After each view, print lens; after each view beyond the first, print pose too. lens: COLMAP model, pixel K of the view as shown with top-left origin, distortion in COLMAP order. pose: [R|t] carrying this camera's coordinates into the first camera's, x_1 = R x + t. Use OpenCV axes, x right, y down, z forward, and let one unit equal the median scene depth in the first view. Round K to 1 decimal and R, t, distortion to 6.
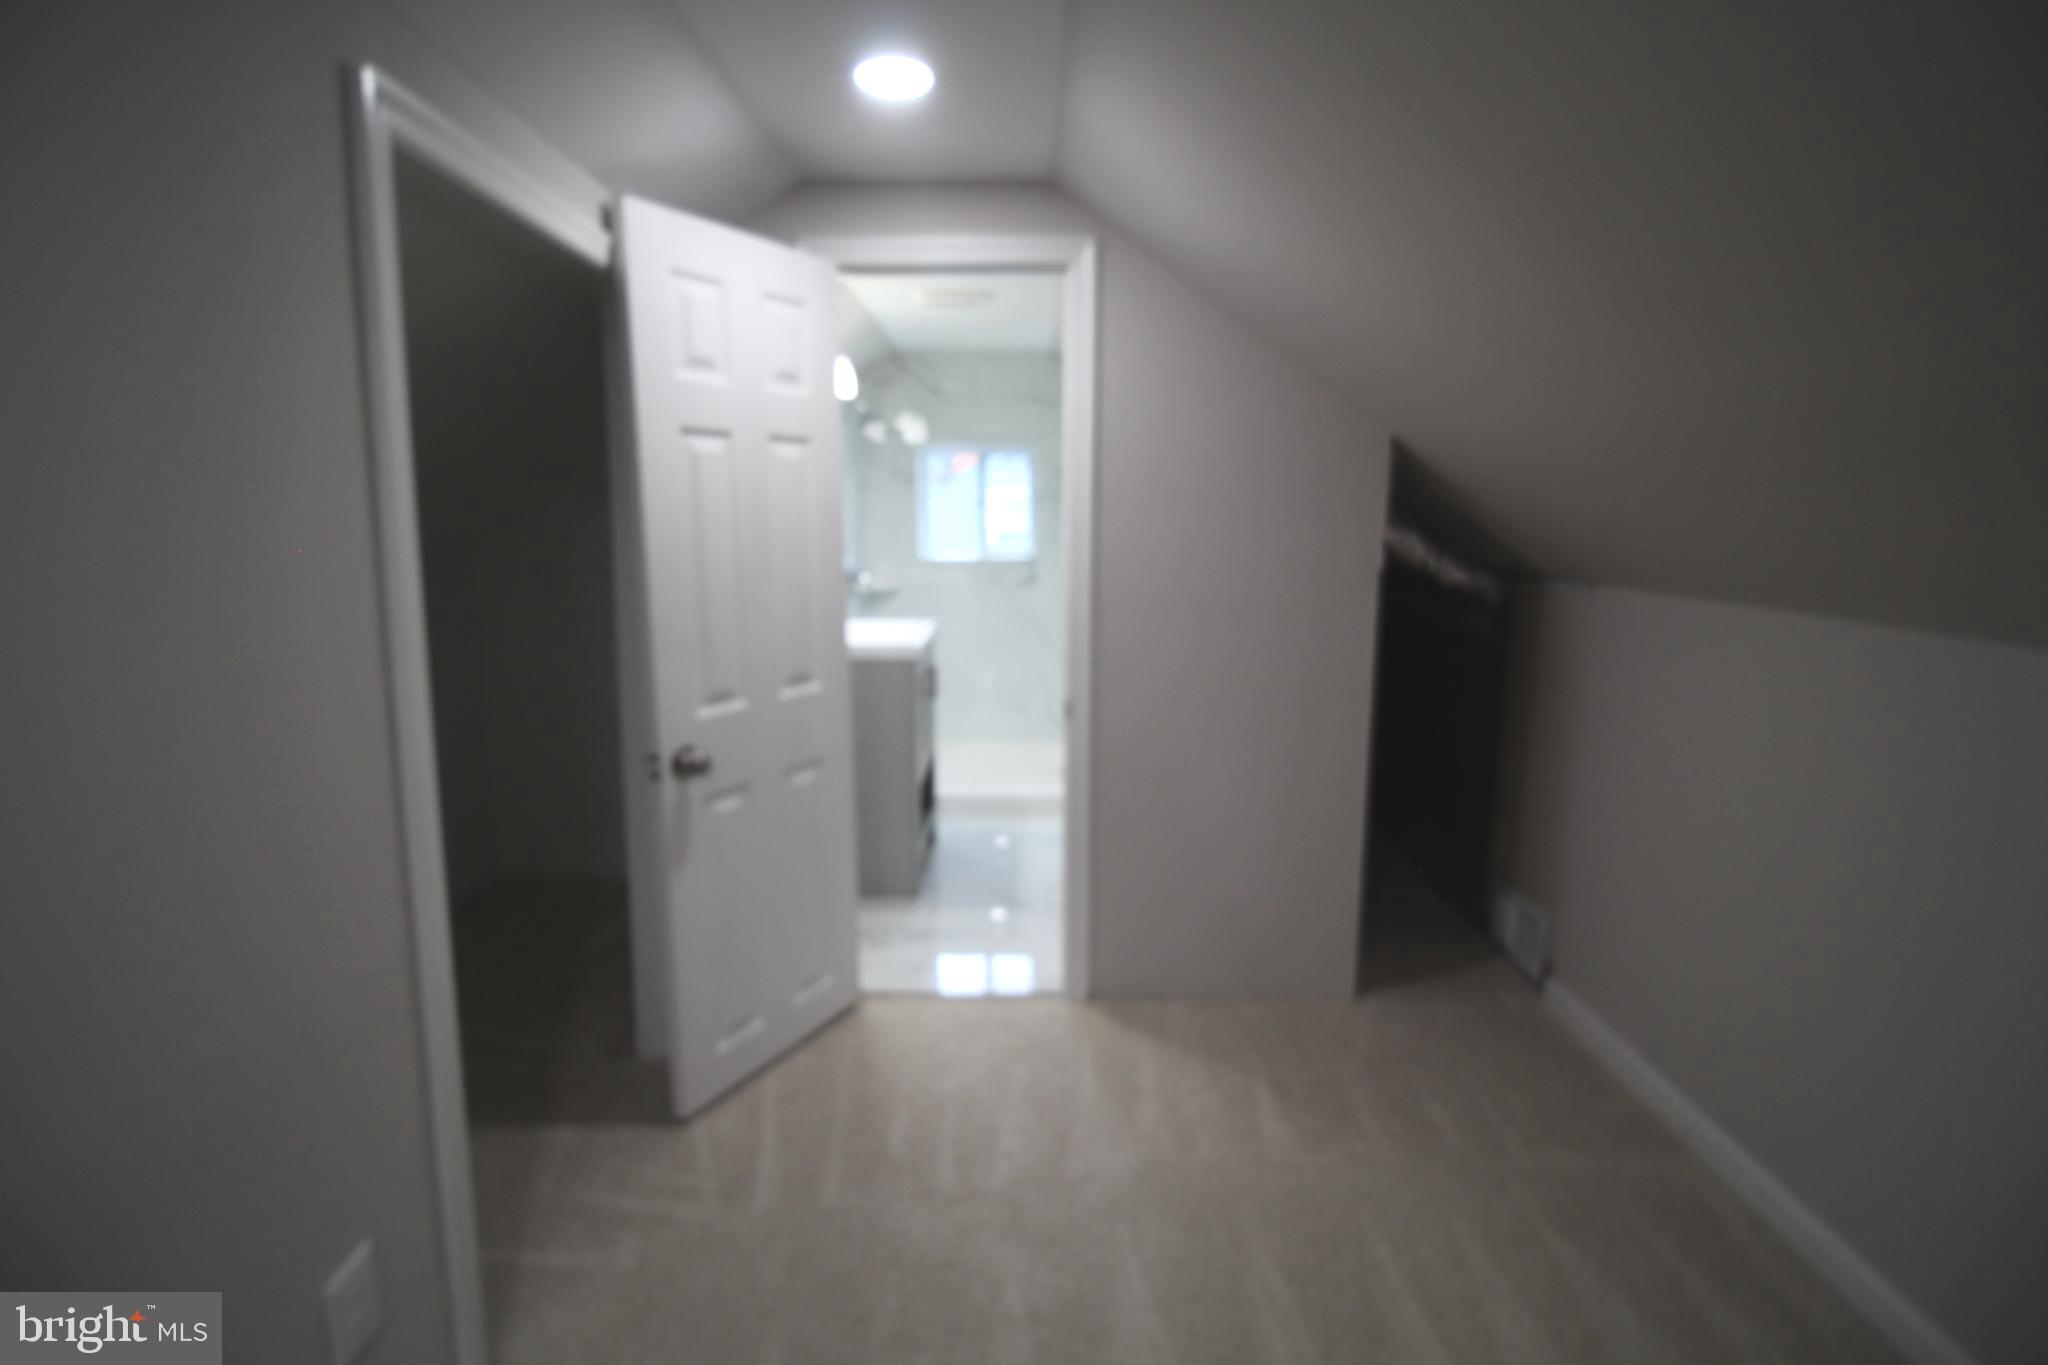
lens RADIAL K [[947.8, 0, 1024.4], [0, 947.8, 688.2], [0, 0, 1]] dist [-0.003143, 0.000236]
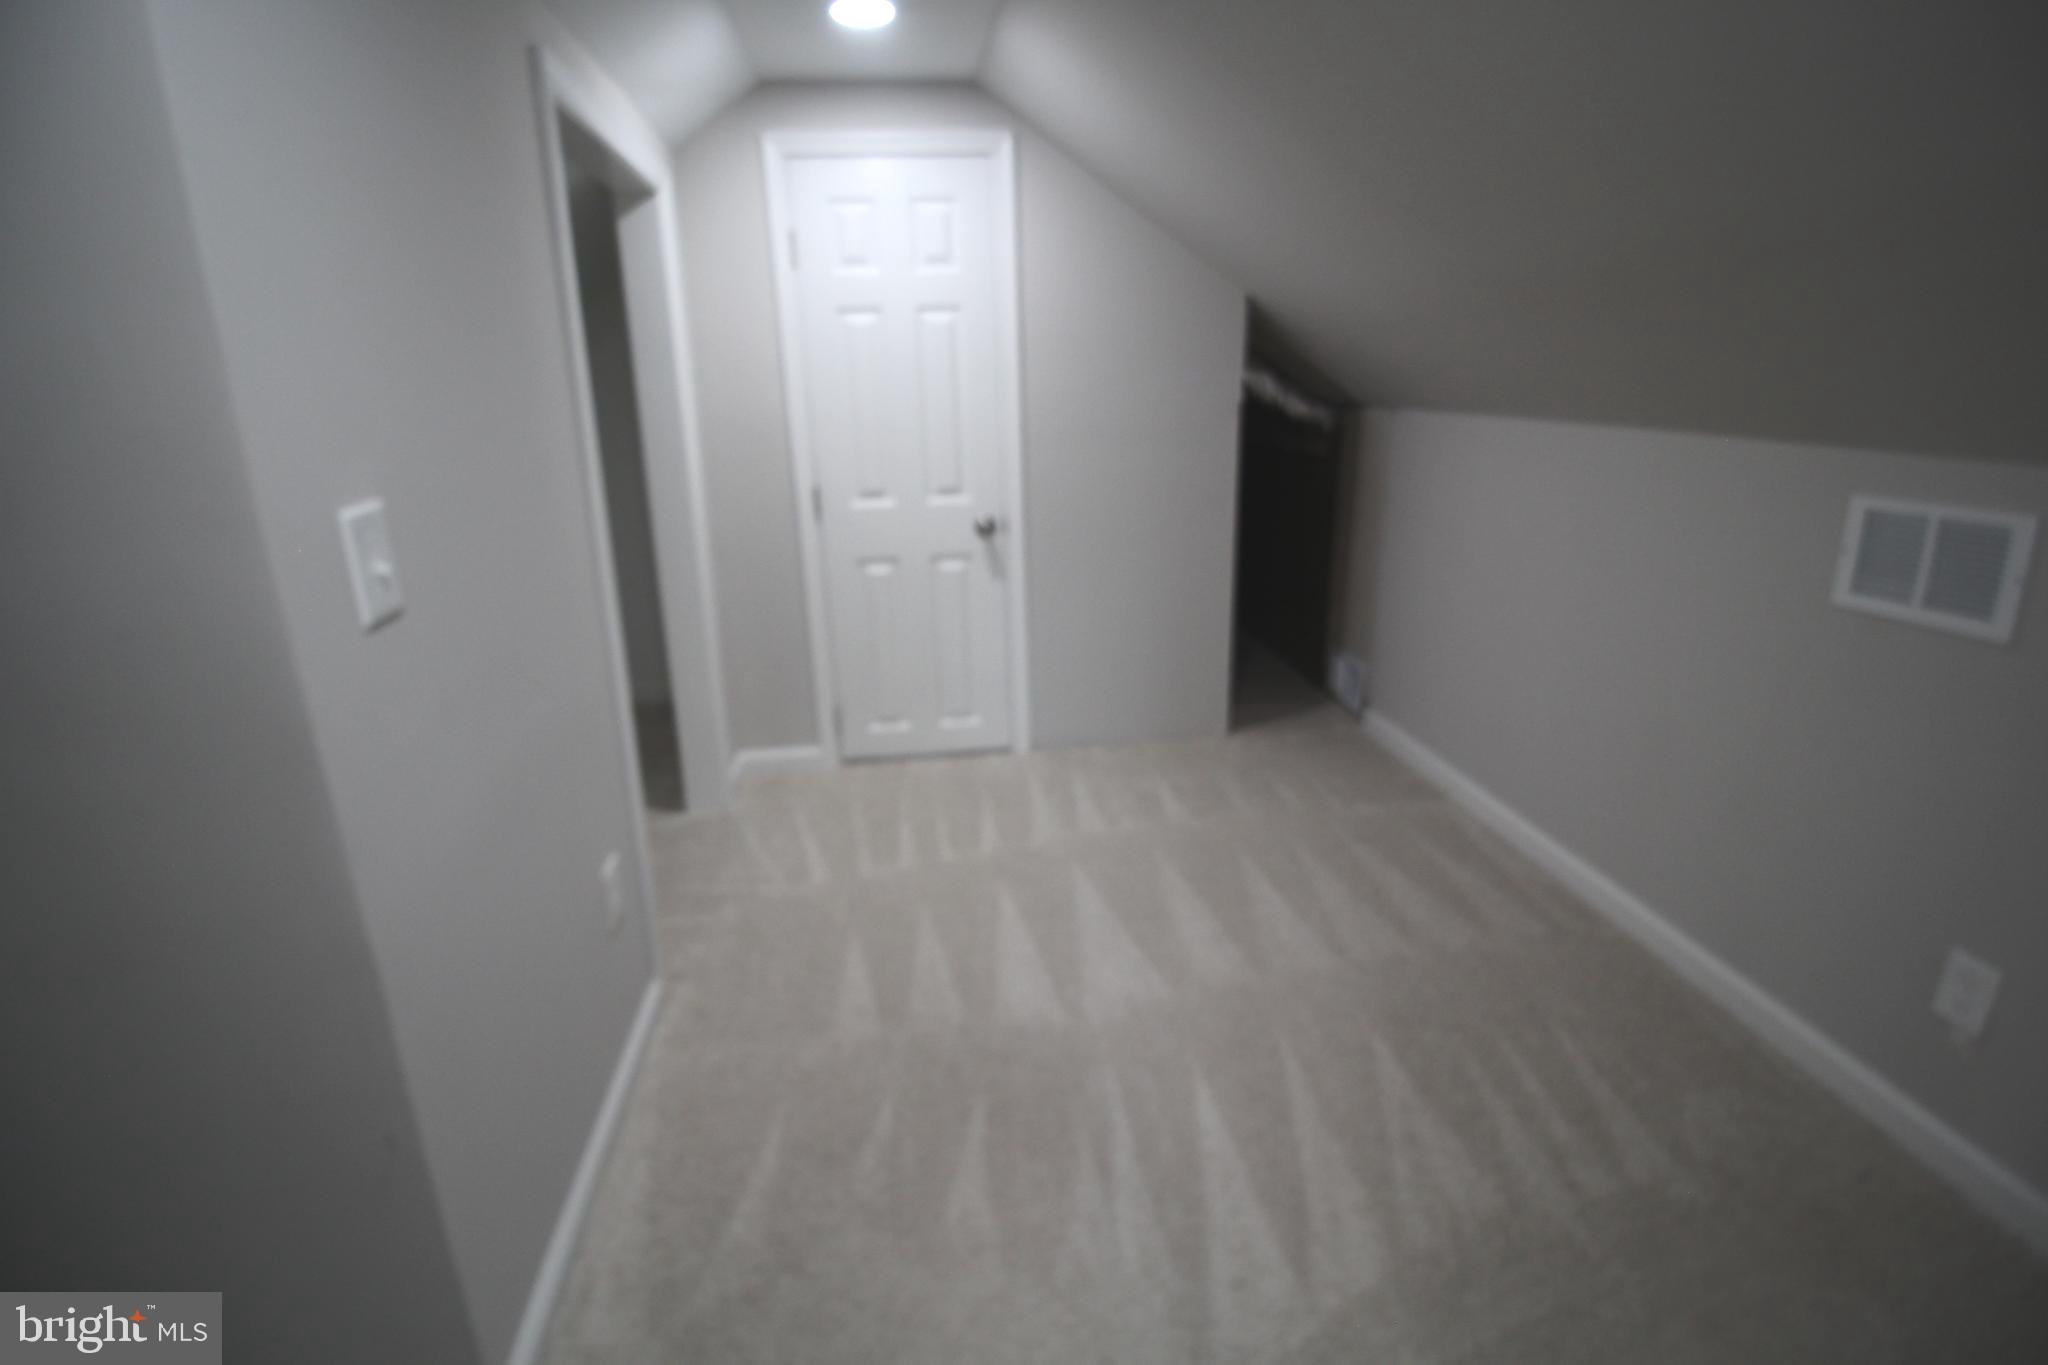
lens RADIAL K [[947.8, 0, 1026.0], [0, 947.8, 674.4], [0, 0, 1]] dist [-0.003143, 0.000236]
pose [[0.990568, -0.064805, 0.120731, -0.091667], [0.048799, 0.990167, 0.131104, 0.057926], [-0.128040, -0.123976, 0.983990, -0.276369]]
